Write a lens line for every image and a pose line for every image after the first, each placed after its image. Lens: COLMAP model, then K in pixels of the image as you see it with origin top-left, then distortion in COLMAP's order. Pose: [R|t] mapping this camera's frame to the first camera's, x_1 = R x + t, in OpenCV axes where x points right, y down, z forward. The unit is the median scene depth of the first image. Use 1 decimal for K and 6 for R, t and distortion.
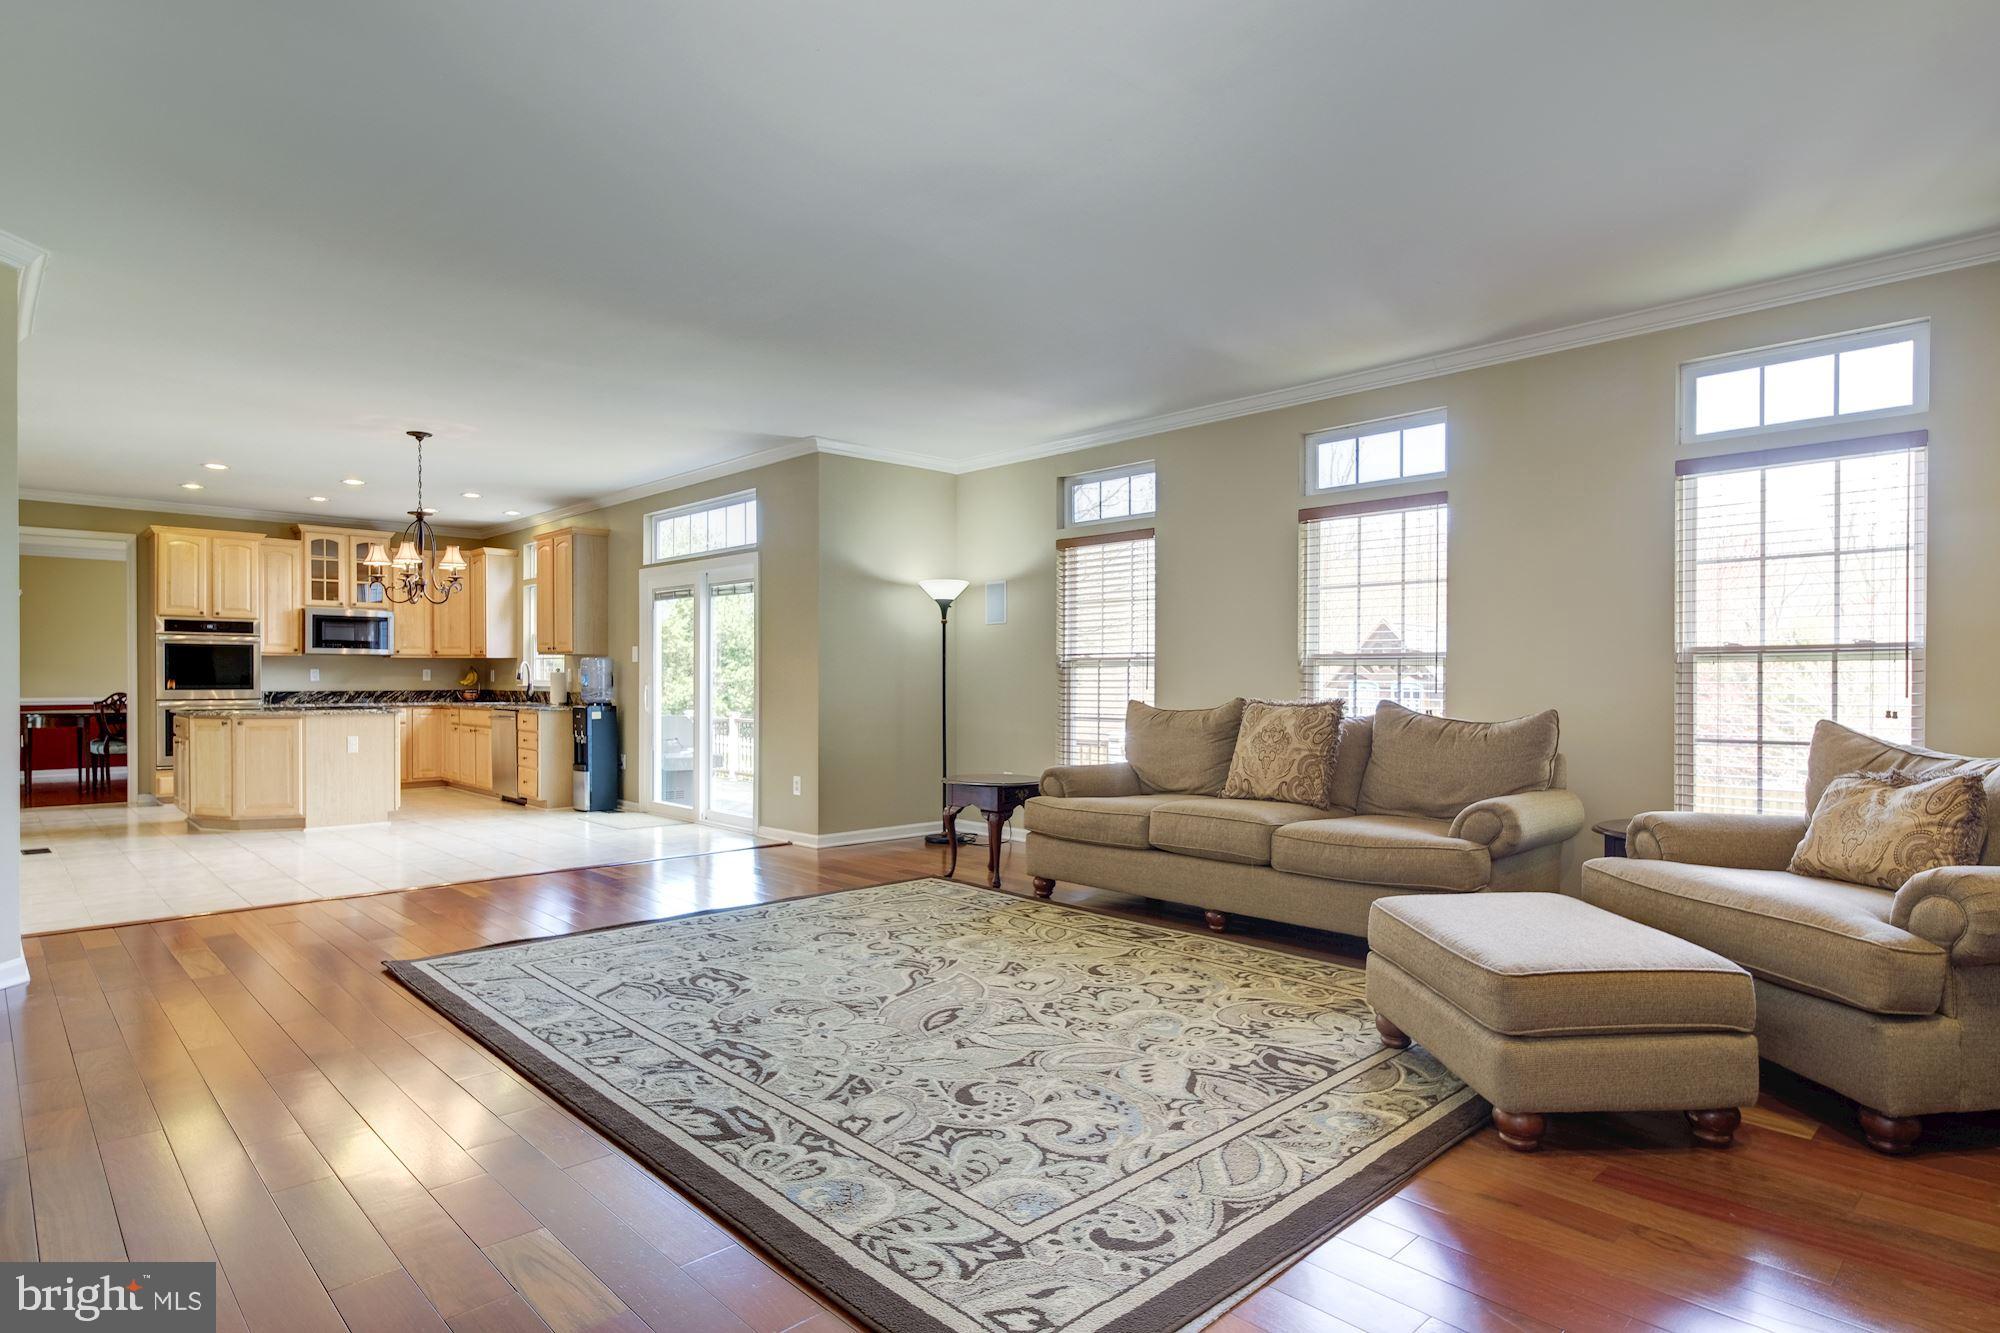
lens RADIAL K [[1075.5, 0, 1012.8], [0, 1075.5, 687.7], [0, 0, 1]] dist [-0.003857, 0.000541]
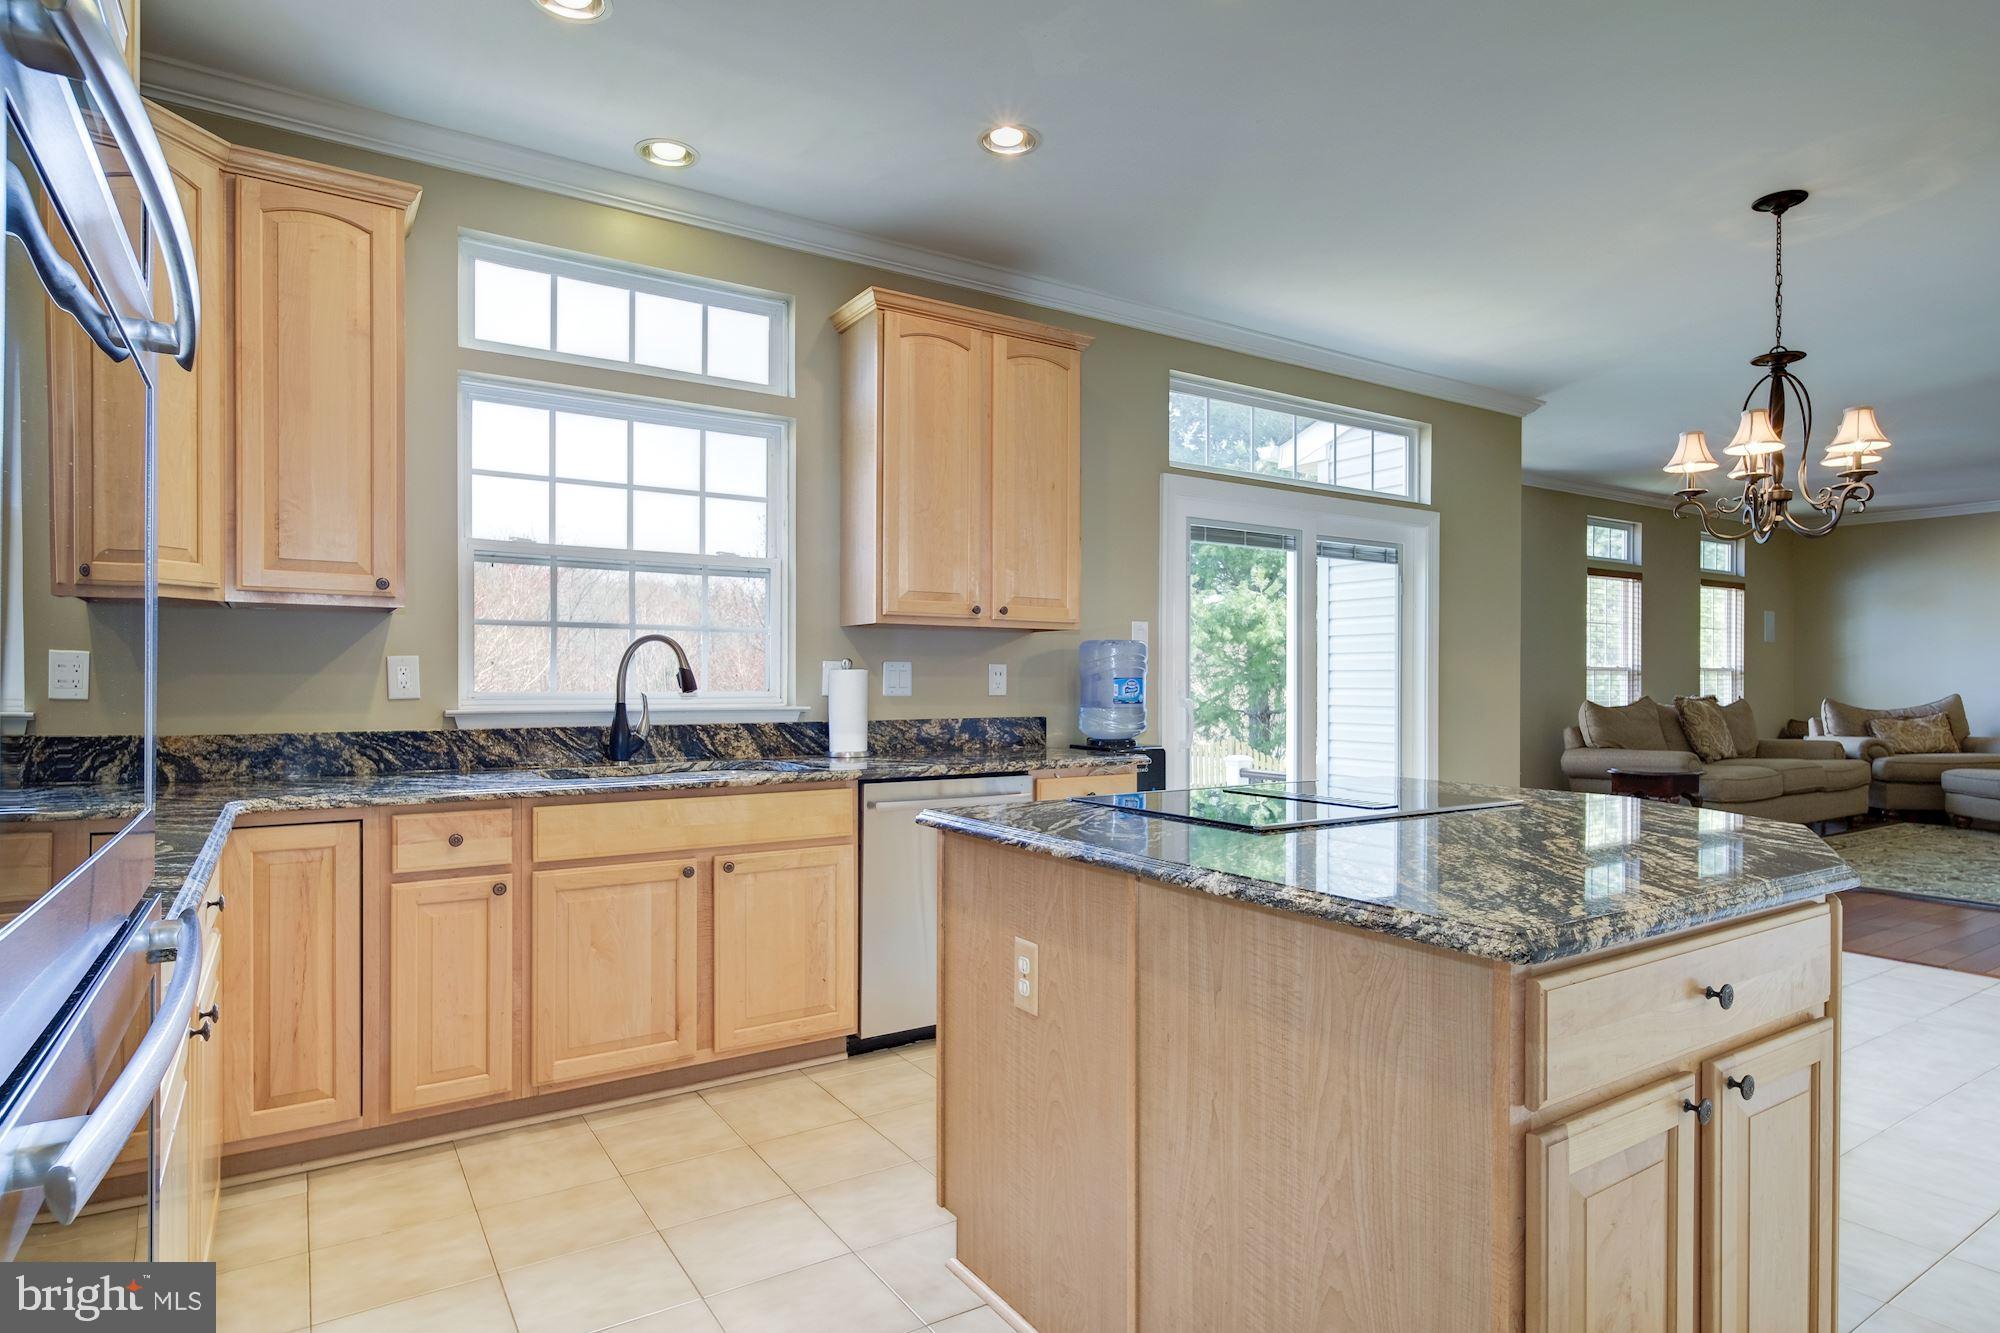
lens RADIAL K [[1087.9, 0, 1016.4], [0, 1087.9, 686.7], [0, 0, 1]] dist [0.007001, 0.000969]
pose [[0.185334, -0.005772, 0.982659, -0.782999], [0.009043, 0.999950, 0.004168, -0.009580], [-0.982634, 0.008113, 0.185377, 0.877972]]
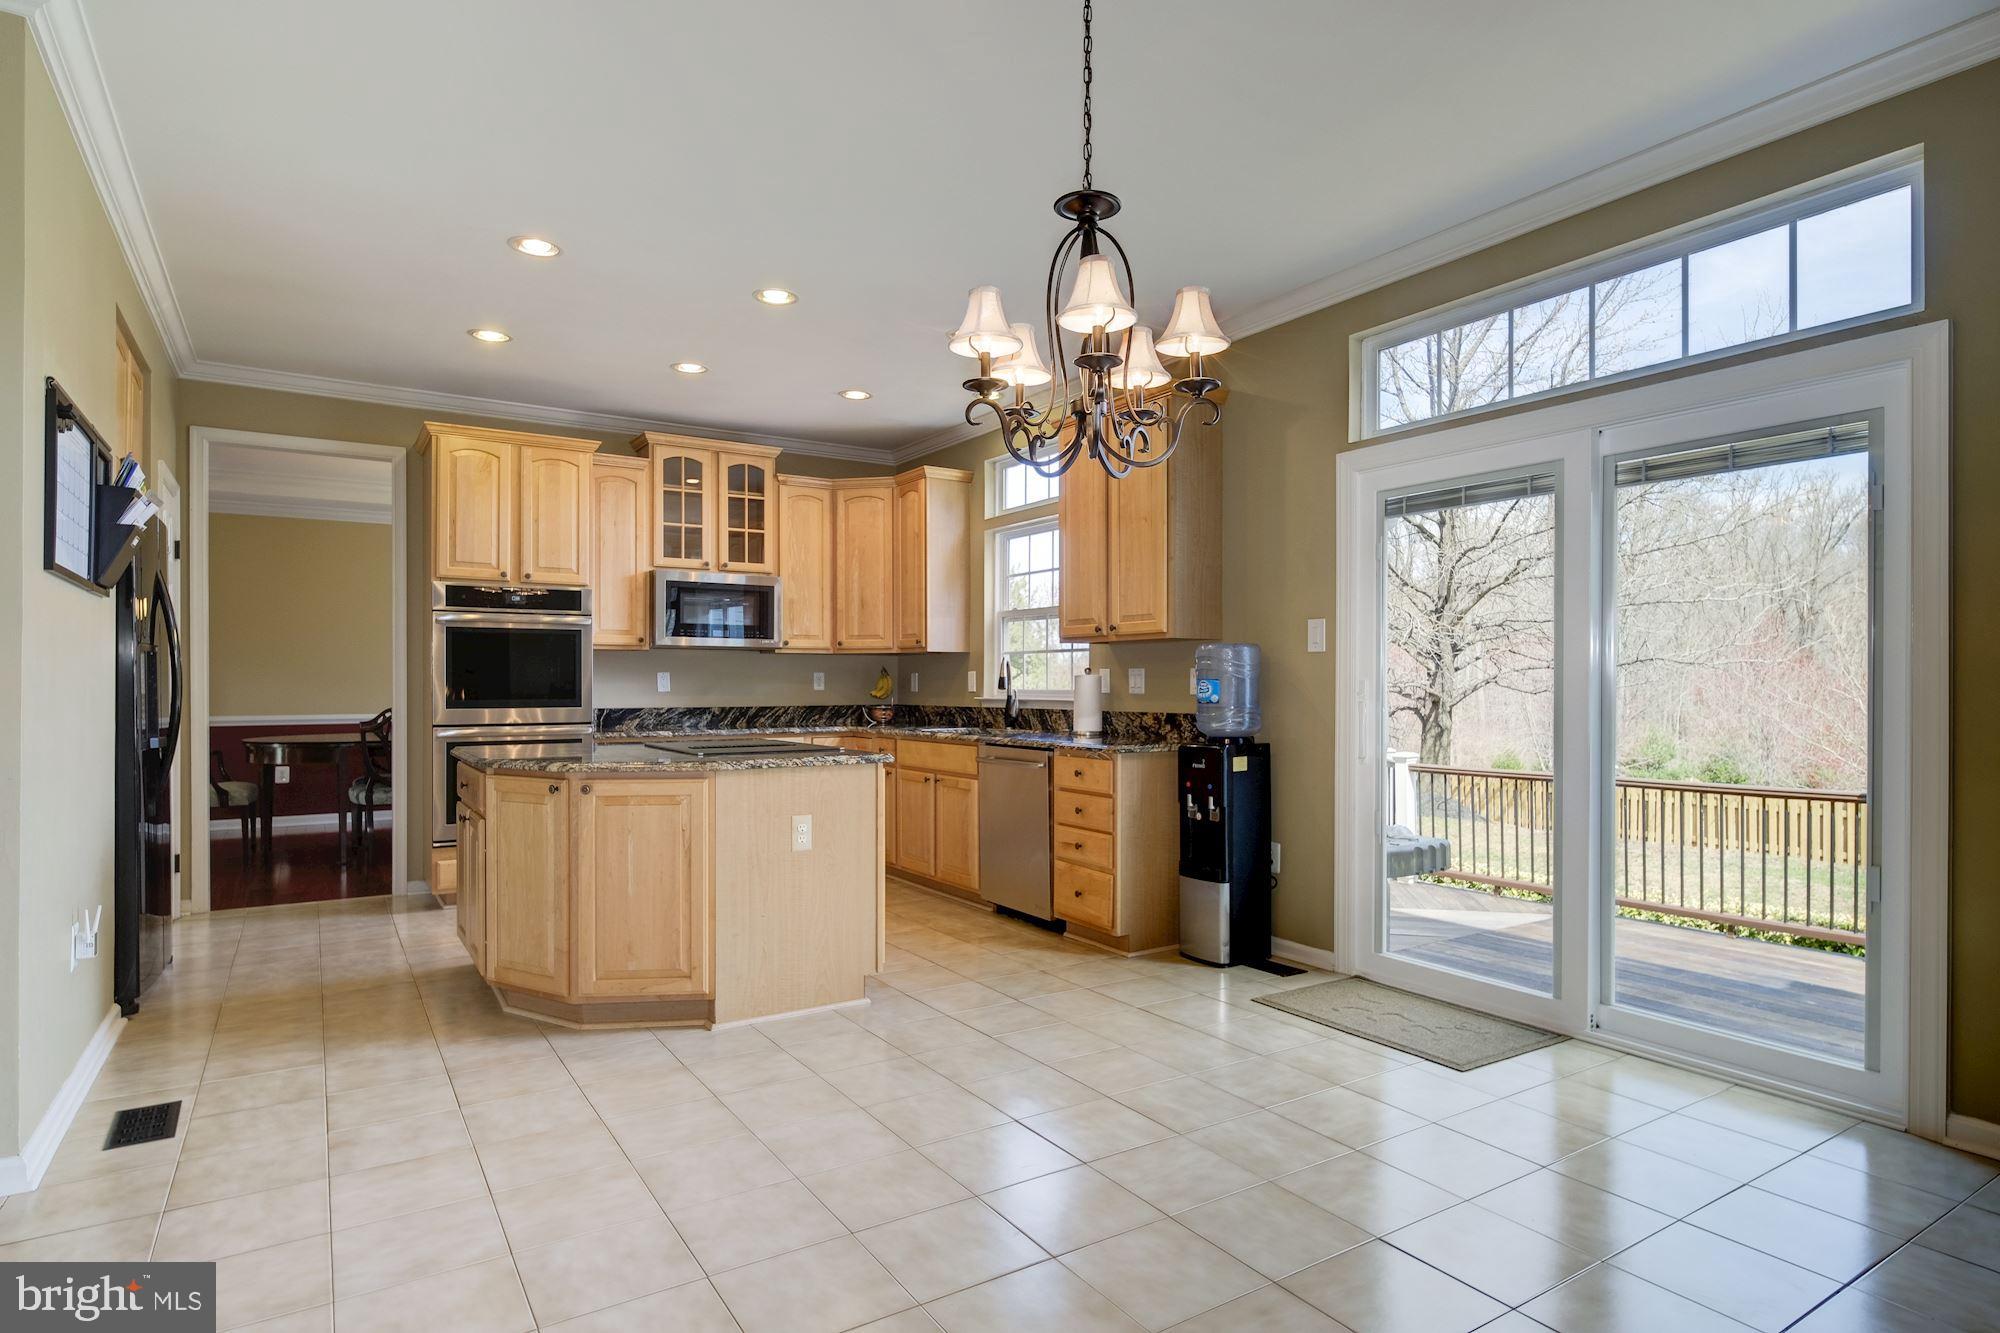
lens RADIAL K [[1075.5, 0, 1012.8], [0, 1075.5, 687.7], [0, 0, 1]] dist [-0.003857, 0.000541]
pose [[0.981281, -0.002208, -0.192566, -0.358417], [0.001014, 0.999980, -0.006299, -0.004816], [0.192576, 0.005986, 0.981264, 0.463811]]
